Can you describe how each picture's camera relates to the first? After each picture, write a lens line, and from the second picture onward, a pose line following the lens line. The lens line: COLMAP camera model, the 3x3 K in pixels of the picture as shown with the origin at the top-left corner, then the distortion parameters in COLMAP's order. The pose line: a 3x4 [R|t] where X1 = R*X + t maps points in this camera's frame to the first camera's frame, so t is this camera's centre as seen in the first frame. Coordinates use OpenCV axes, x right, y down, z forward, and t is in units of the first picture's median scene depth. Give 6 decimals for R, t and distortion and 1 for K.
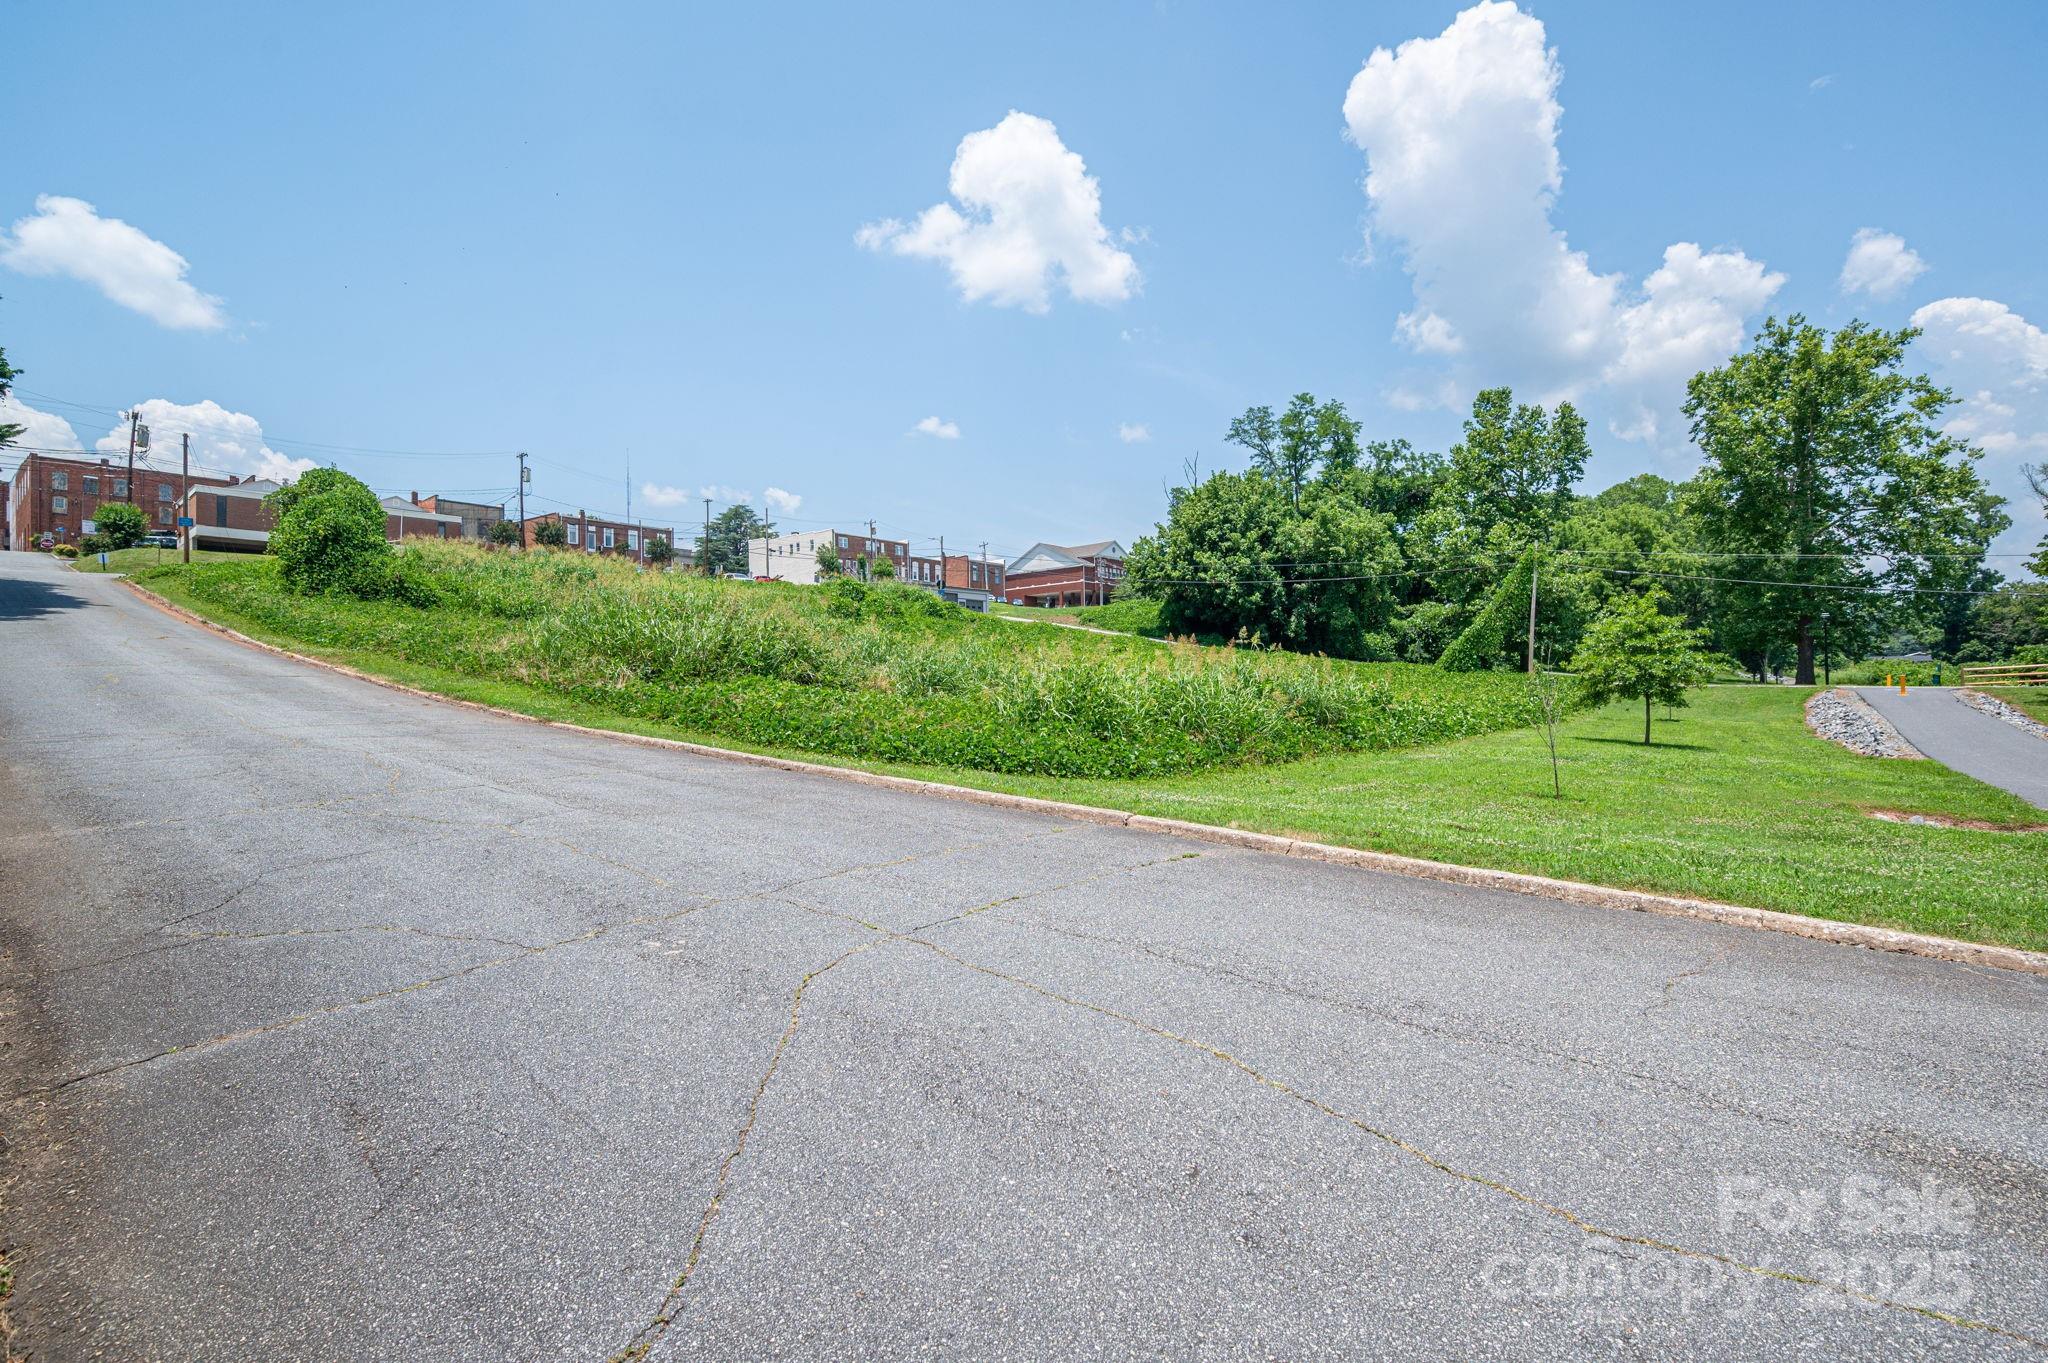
lens RADIAL K [[907.2, 0, 1014.9], [0, 907.2, 692.9], [0, 0, 1]] dist [0.002771, -0.000273]
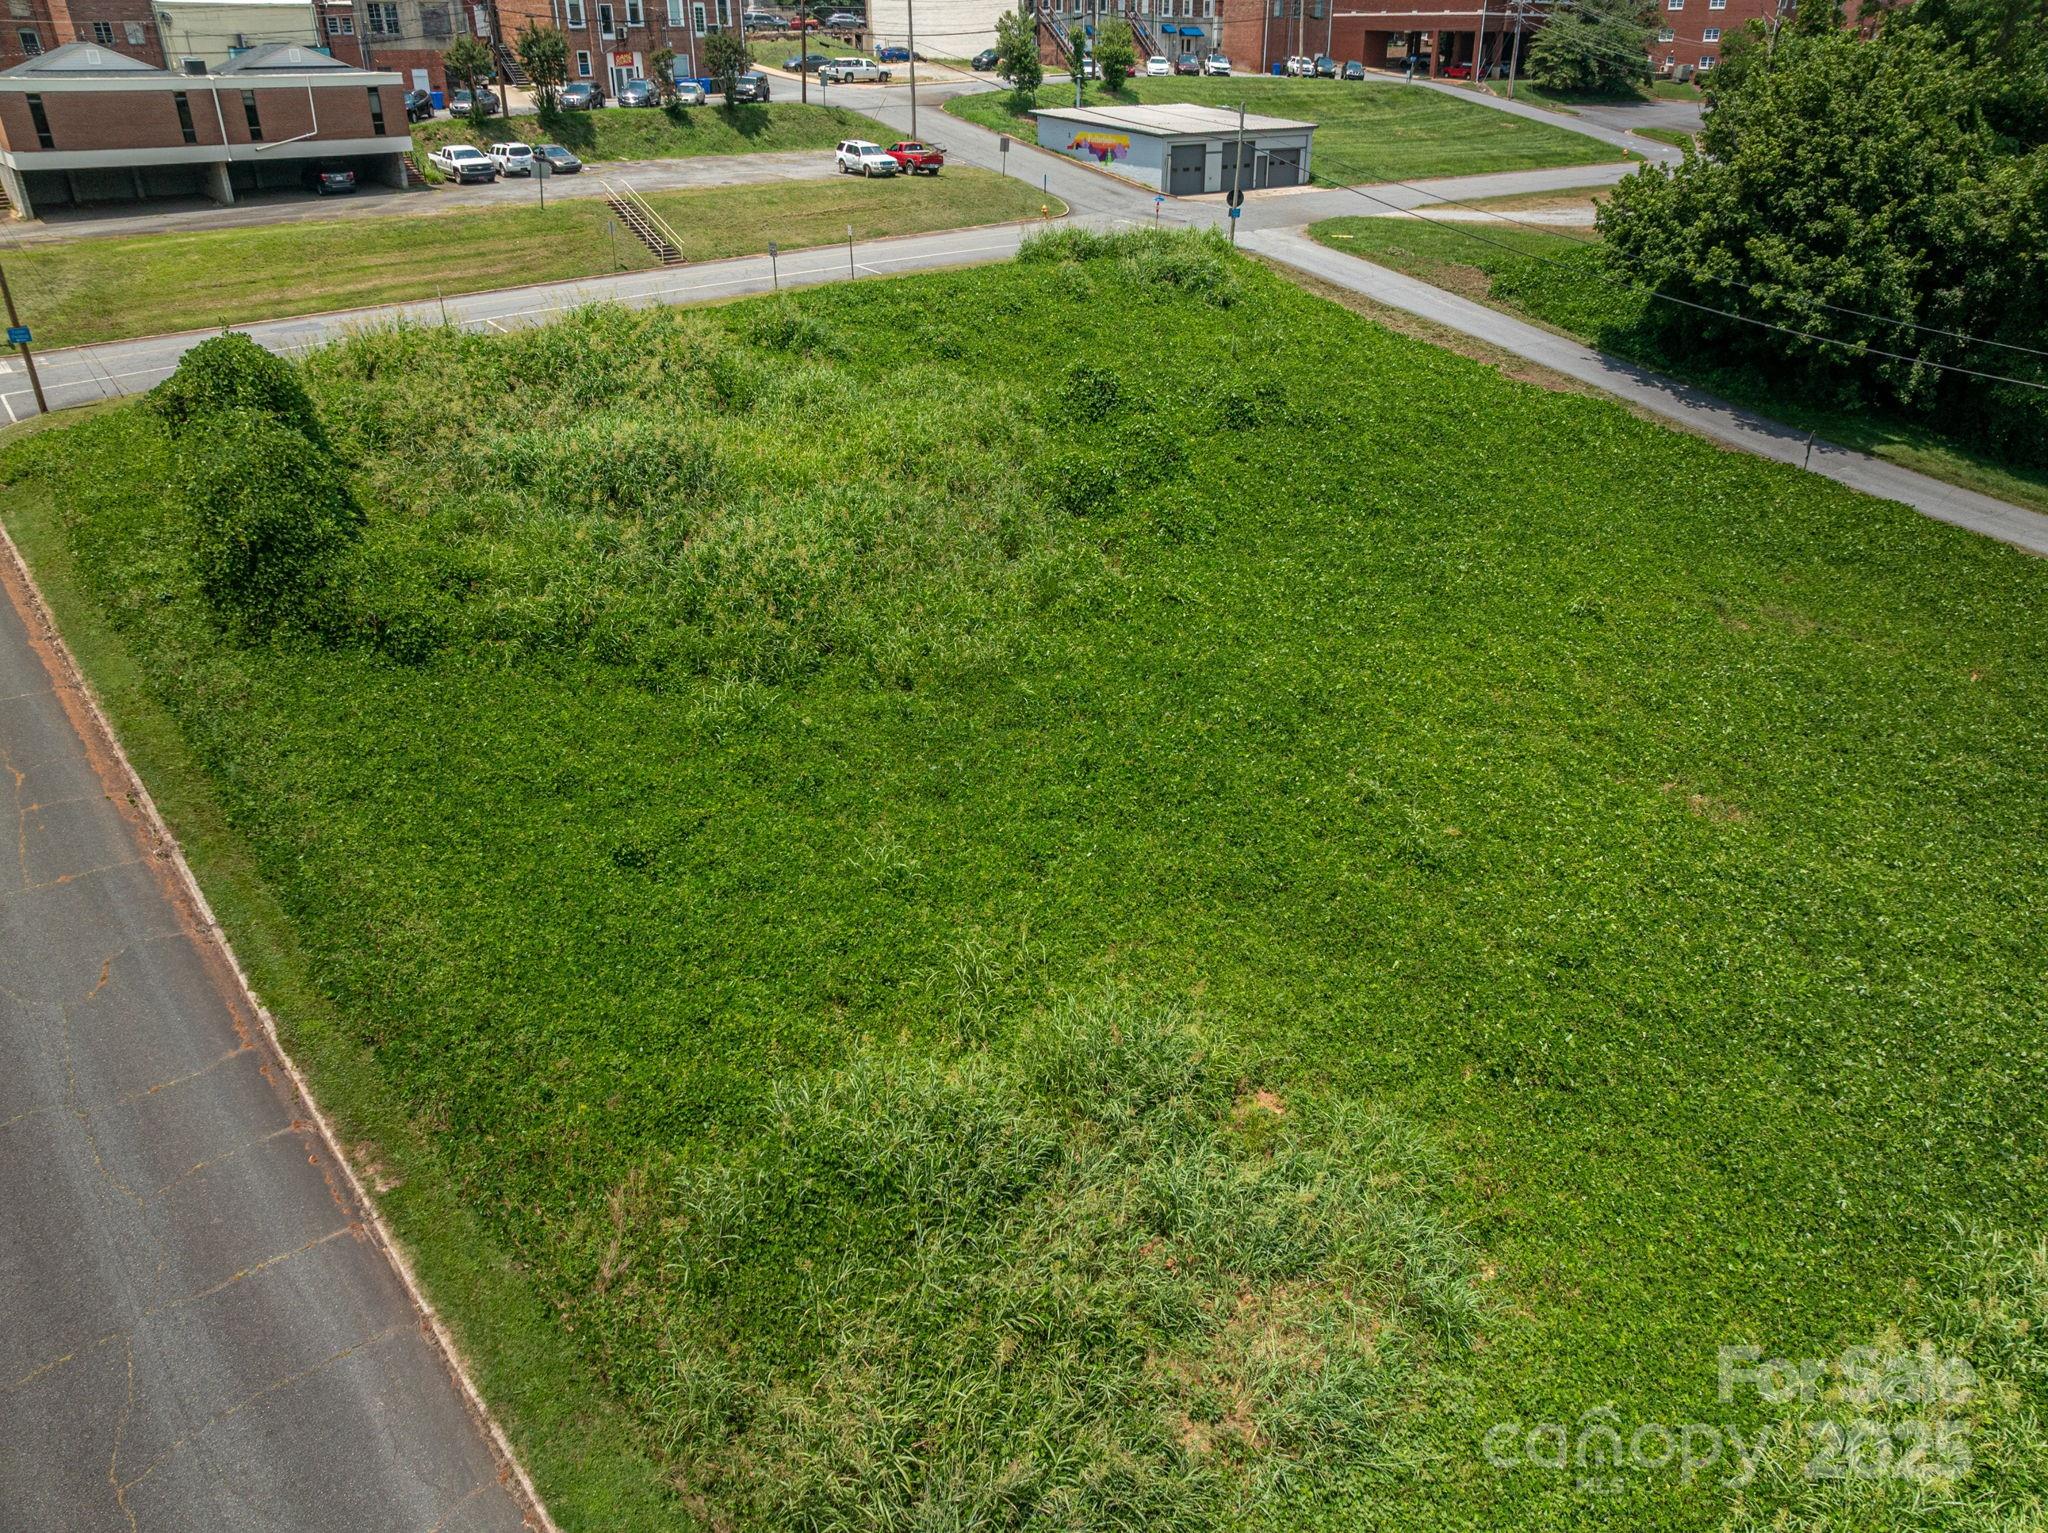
lens RADIAL K [[1427.6, 0, 1041.3], [0, 1427.6, 762.8], [0, 0, 1]] dist [-0.046403, 0.018417]
pose [[0.985985, 0.088626, -0.141346, -0.054368], [-0.014816, 0.890398, 0.454942, -0.237303], [0.166174, -0.446472, 0.879232, 0.108071]]
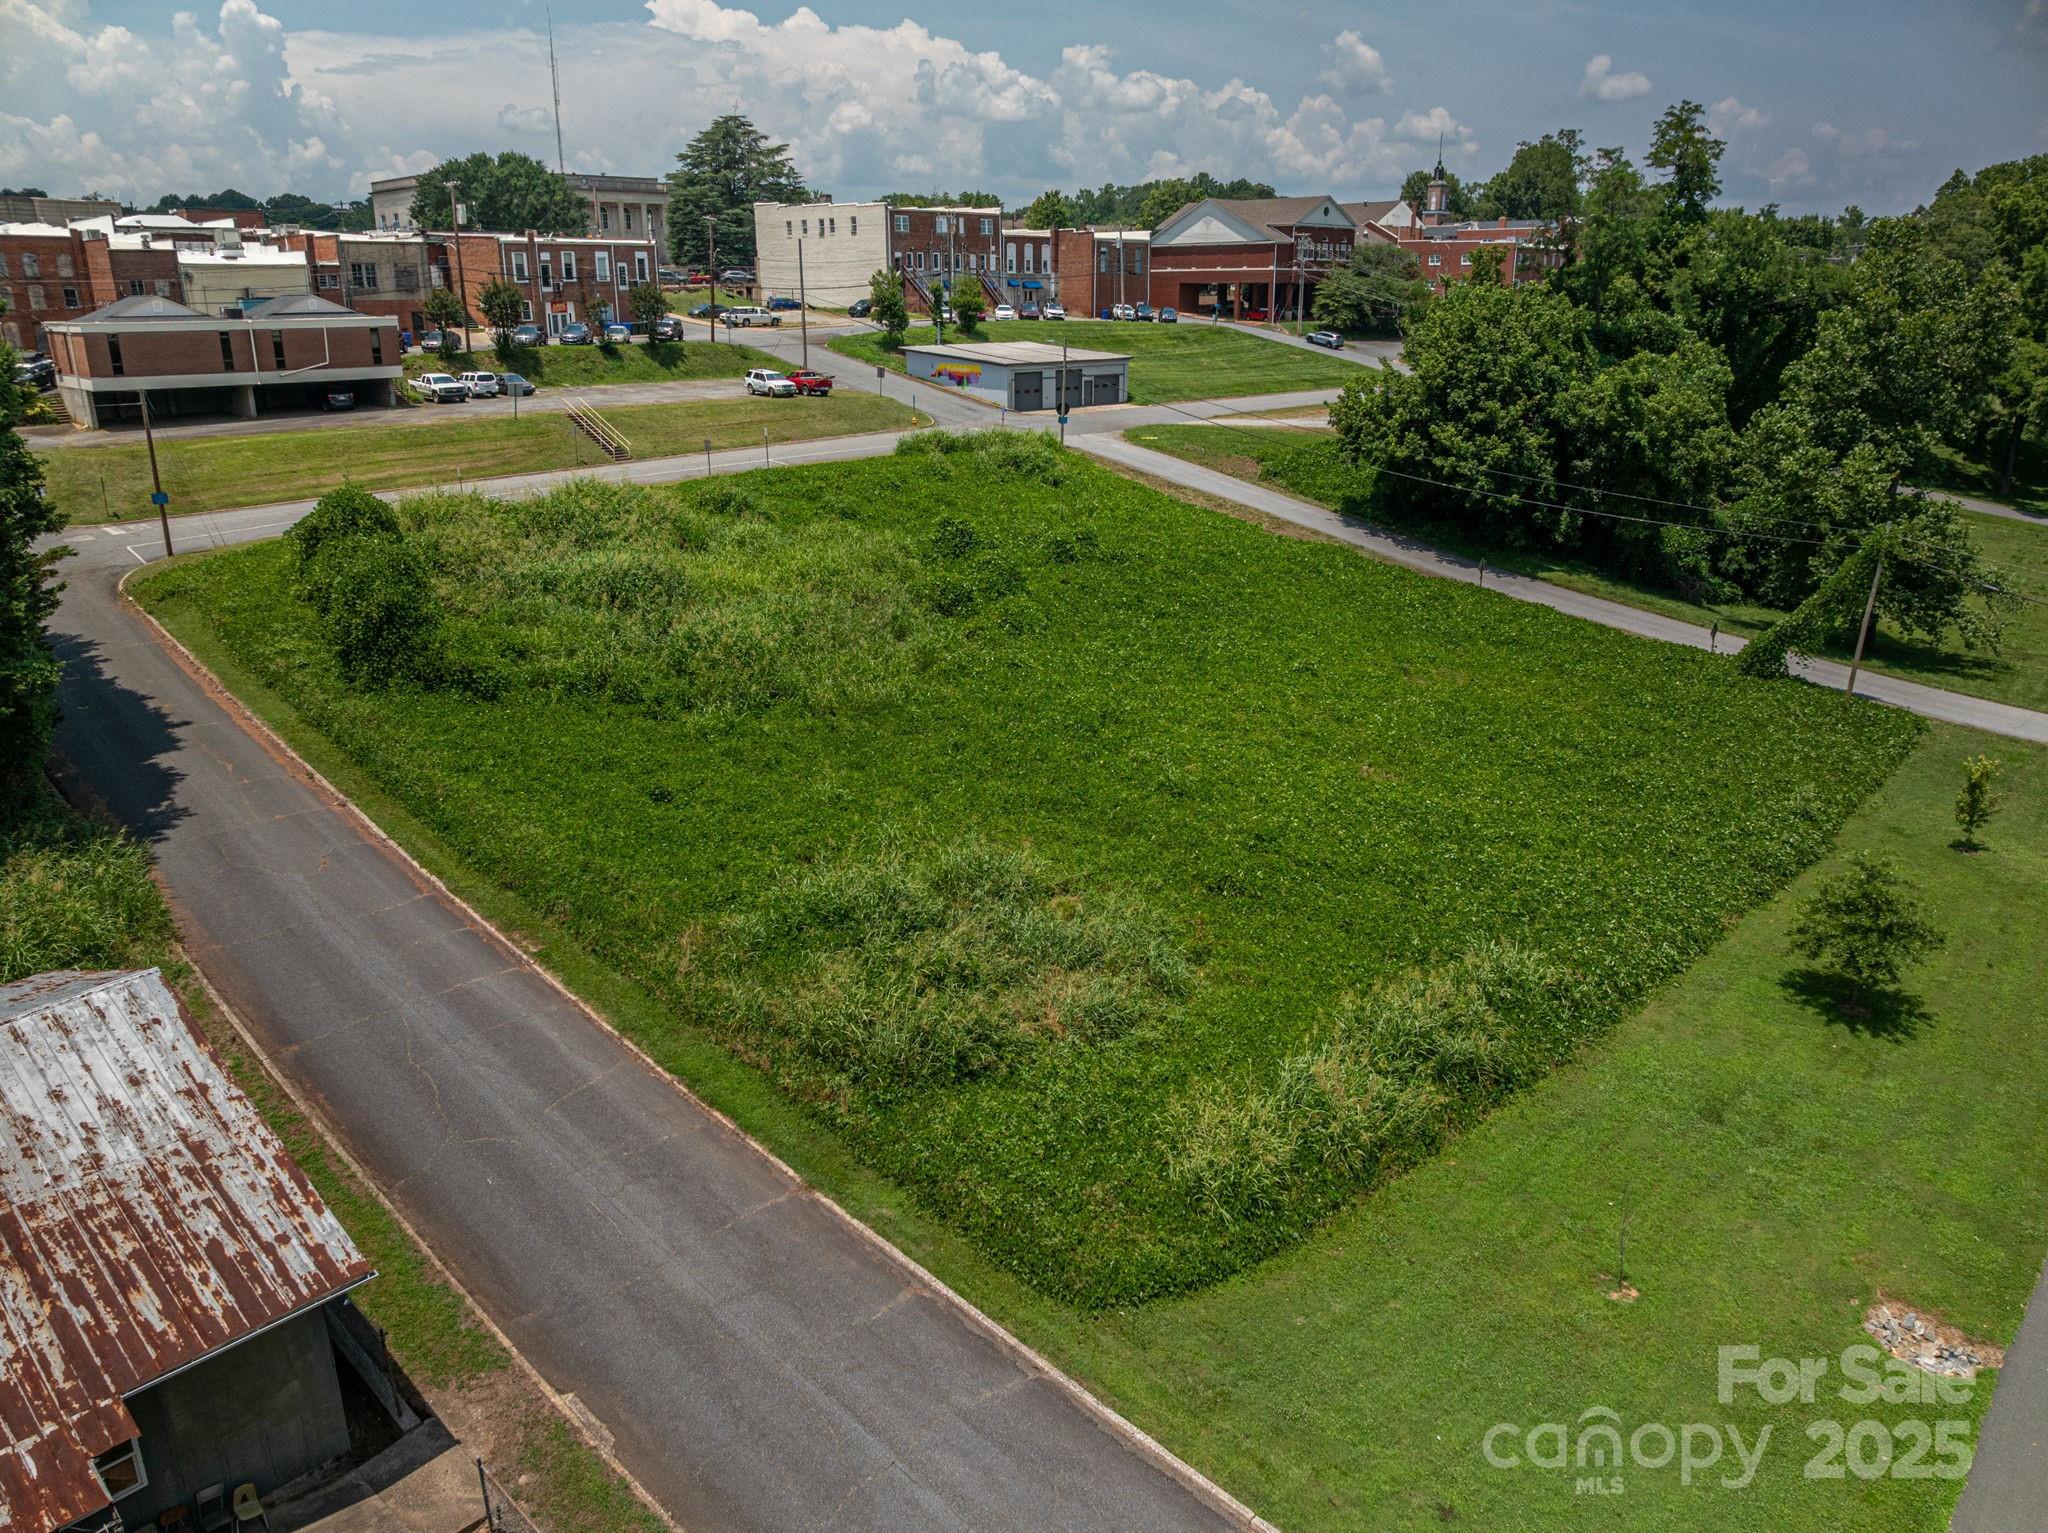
lens RADIAL K [[1427.6, 0, 1035.6], [0, 1427.6, 768.1], [0, 0, 1]] dist [-0.046403, 0.018417]
pose [[0.996841, 0.038099, -0.069695, -0.018706], [-0.014136, 0.948542, 0.316335, -0.237922], [0.078161, -0.314351, 0.946084, -0.135694]]
